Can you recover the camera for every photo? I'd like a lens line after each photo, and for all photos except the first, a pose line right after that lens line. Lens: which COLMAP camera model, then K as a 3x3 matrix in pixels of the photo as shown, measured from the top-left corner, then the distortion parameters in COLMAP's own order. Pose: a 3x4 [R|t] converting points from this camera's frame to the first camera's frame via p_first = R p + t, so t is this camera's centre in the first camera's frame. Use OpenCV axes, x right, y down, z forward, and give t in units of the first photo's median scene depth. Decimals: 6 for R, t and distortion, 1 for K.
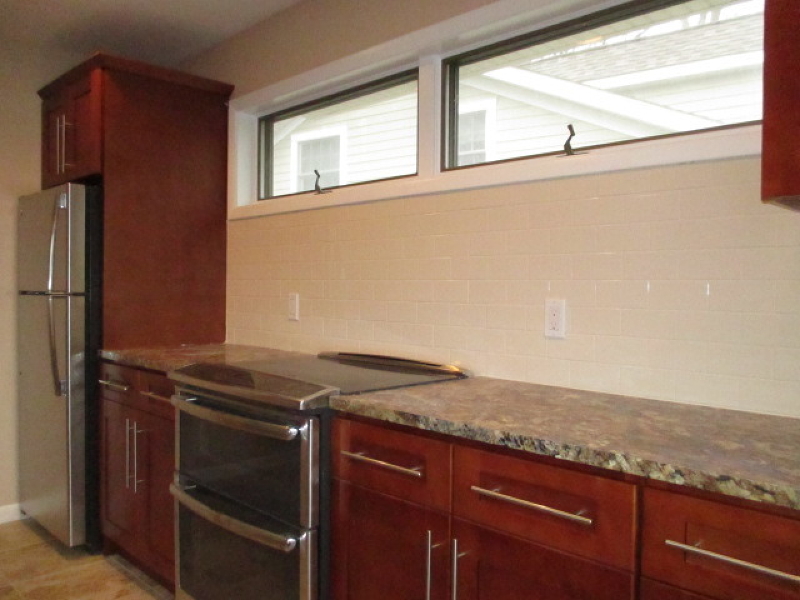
lens RADIAL K [[667.9, 0, 400.9], [0, 667.9, 294.7], [0, 0, 1]] dist [-0.021212, -0.014836]
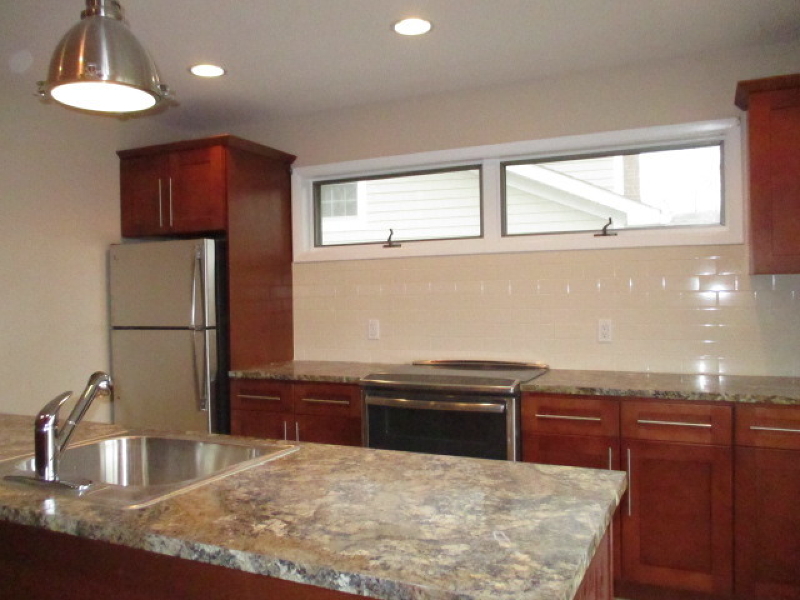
lens RADIAL K [[667.9, 0, 399.1], [0, 667.9, 302.9], [0, 0, 1]] dist [-0.021212, -0.014836]
pose [[0.940983, -0.032781, 0.336861, -0.665116], [0.031571, 0.999460, 0.009072, -0.054440], [-0.336977, 0.002098, 0.941511, -0.338418]]
